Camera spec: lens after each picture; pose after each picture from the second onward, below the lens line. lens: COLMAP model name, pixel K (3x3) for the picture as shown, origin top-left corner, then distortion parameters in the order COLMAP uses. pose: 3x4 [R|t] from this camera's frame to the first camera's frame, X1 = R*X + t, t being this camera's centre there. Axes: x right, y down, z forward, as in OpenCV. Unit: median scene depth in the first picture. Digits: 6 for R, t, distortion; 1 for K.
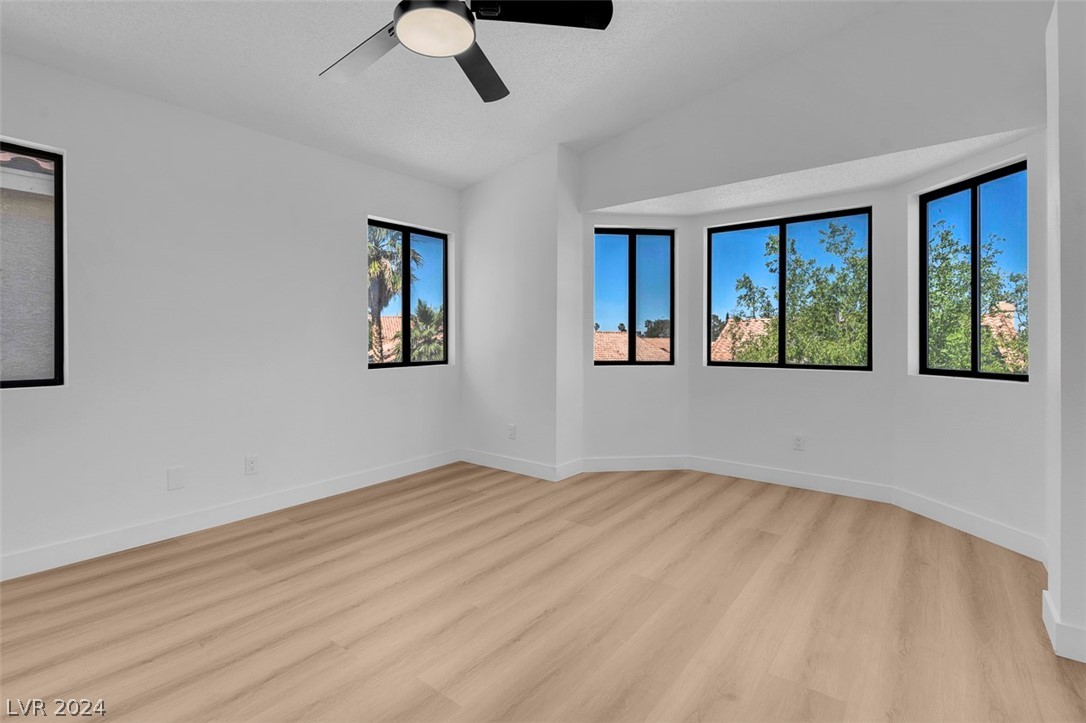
lens RADIAL K [[502.2, 0, 545.7], [0, 502.2, 339.3], [0, 0, 1]] dist [-0.000940, 0.000067]
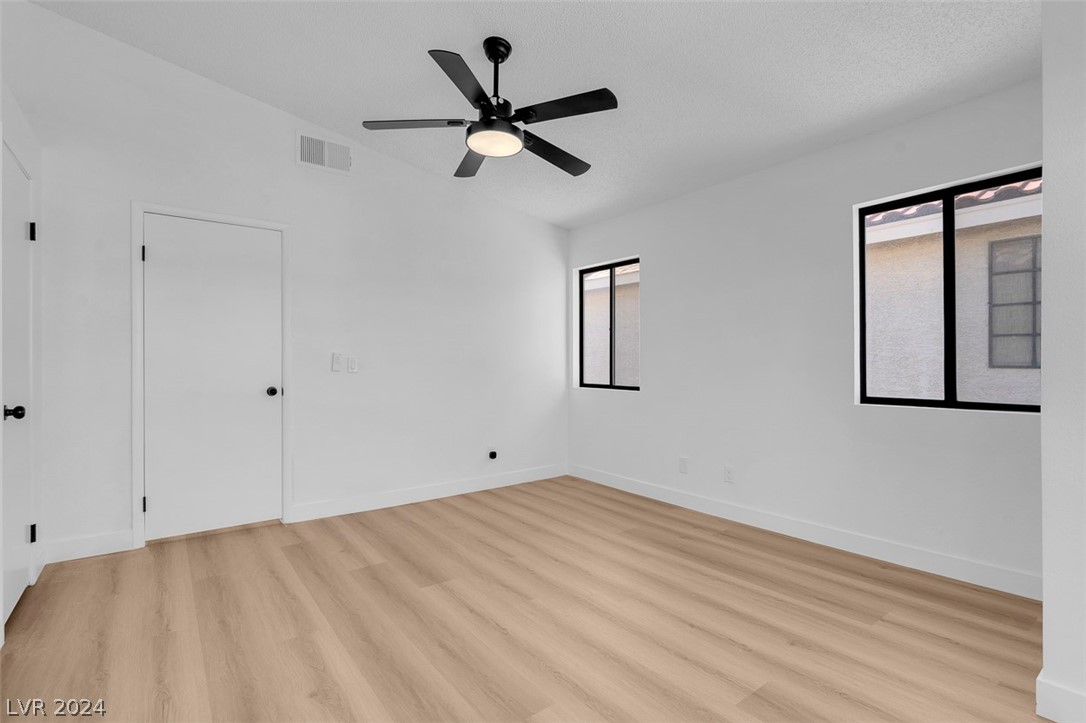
lens RADIAL K [[508.2, 0, 517.3], [0, 508.2, 362.6], [0, 0, 1]] dist [-0.033537, 0.000027]
pose [[-0.293927, 0.001602, -0.955827, 0.673593], [-0.000963, 0.999998, 0.001972, -0.003450], [0.955827, 0.001500, -0.293925, 0.915868]]
